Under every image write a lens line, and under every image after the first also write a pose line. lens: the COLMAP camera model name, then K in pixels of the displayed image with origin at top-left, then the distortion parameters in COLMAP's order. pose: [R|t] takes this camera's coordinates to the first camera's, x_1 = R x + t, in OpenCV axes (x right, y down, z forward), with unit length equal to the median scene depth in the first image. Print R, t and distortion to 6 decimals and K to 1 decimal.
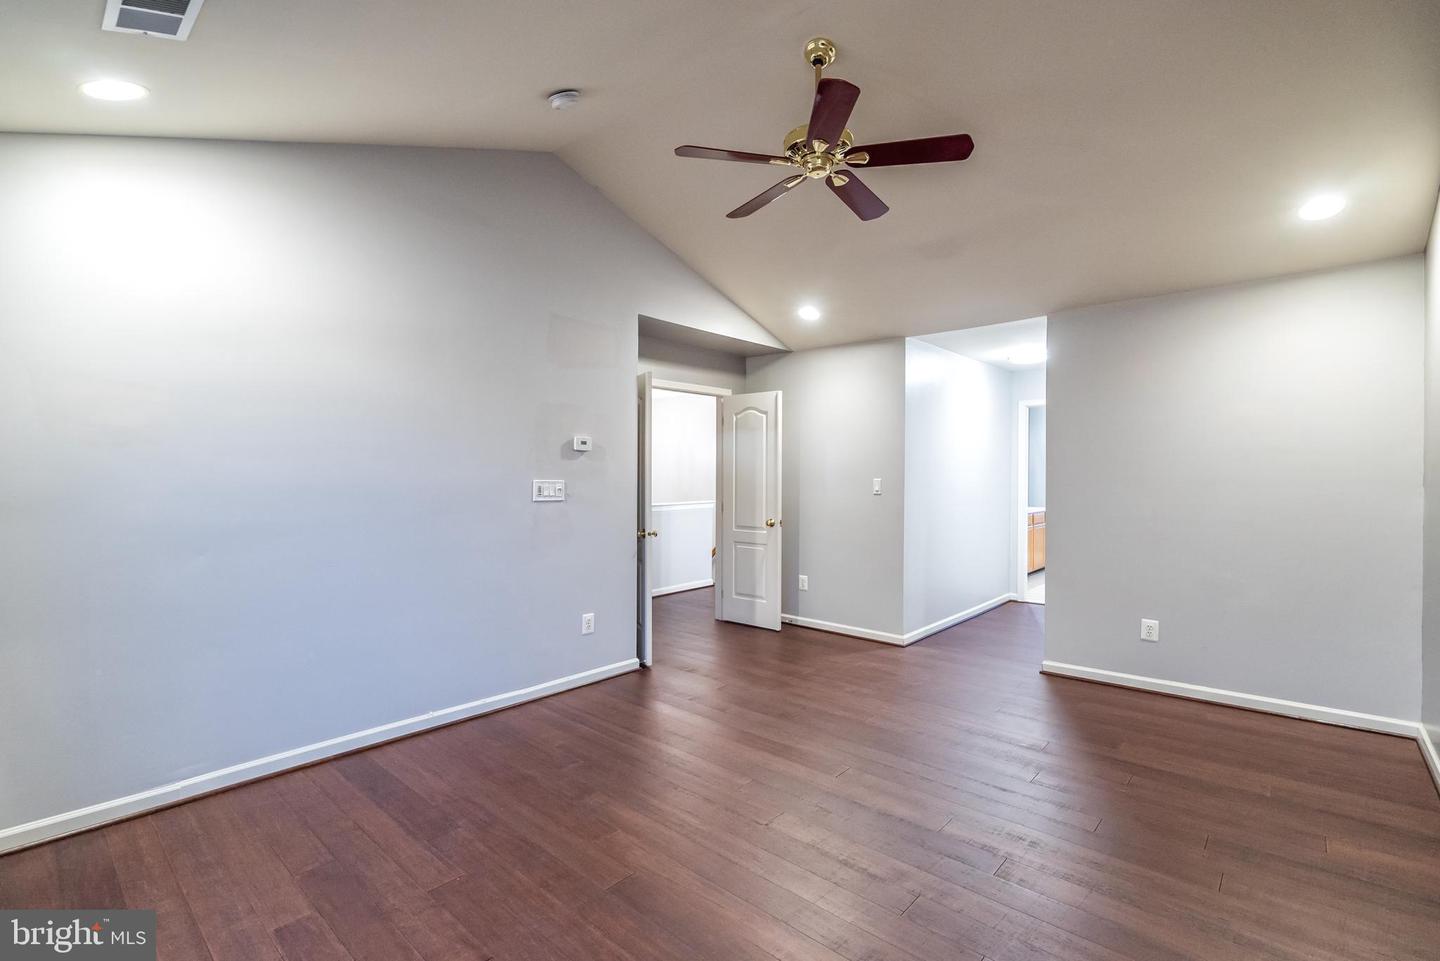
lens RADIAL K [[657.0, 0, 718.8], [0, 657.0, 483.7], [0, 0, 1]] dist [-0.002507, -0.000388]
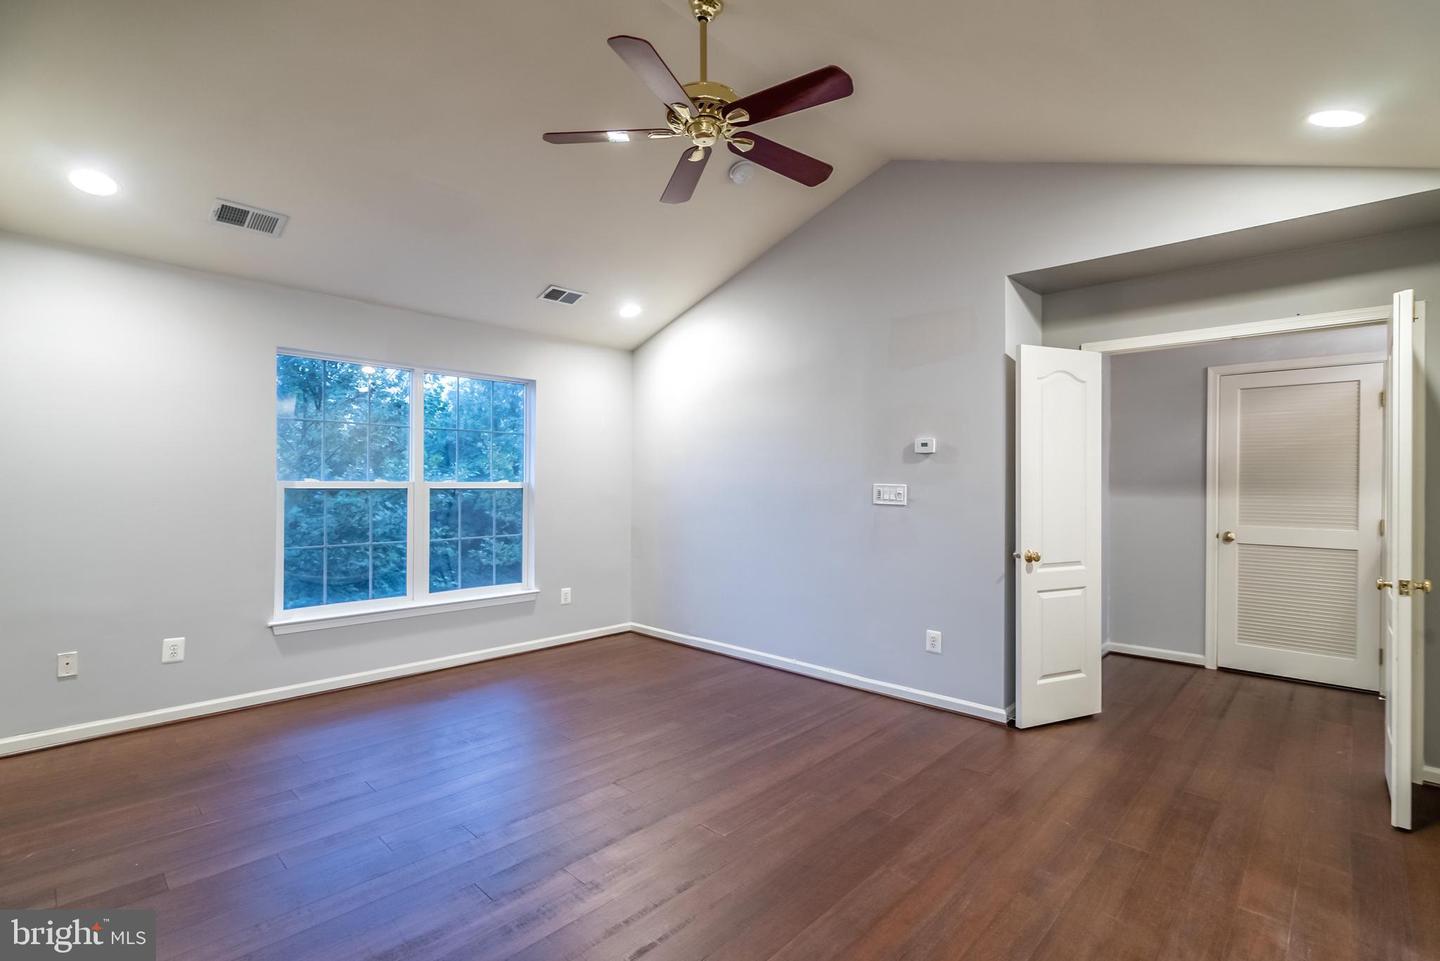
lens RADIAL K [[657.0, 0, 719.1], [0, 657.0, 478.9], [0, 0, 1]] dist [-0.002507, -0.000388]
pose [[-0.033837, -0.006171, -0.999408, 0.761063], [-0.014776, 0.999875, -0.005674, -0.004128], [0.999318, 0.014576, -0.033924, 0.761218]]
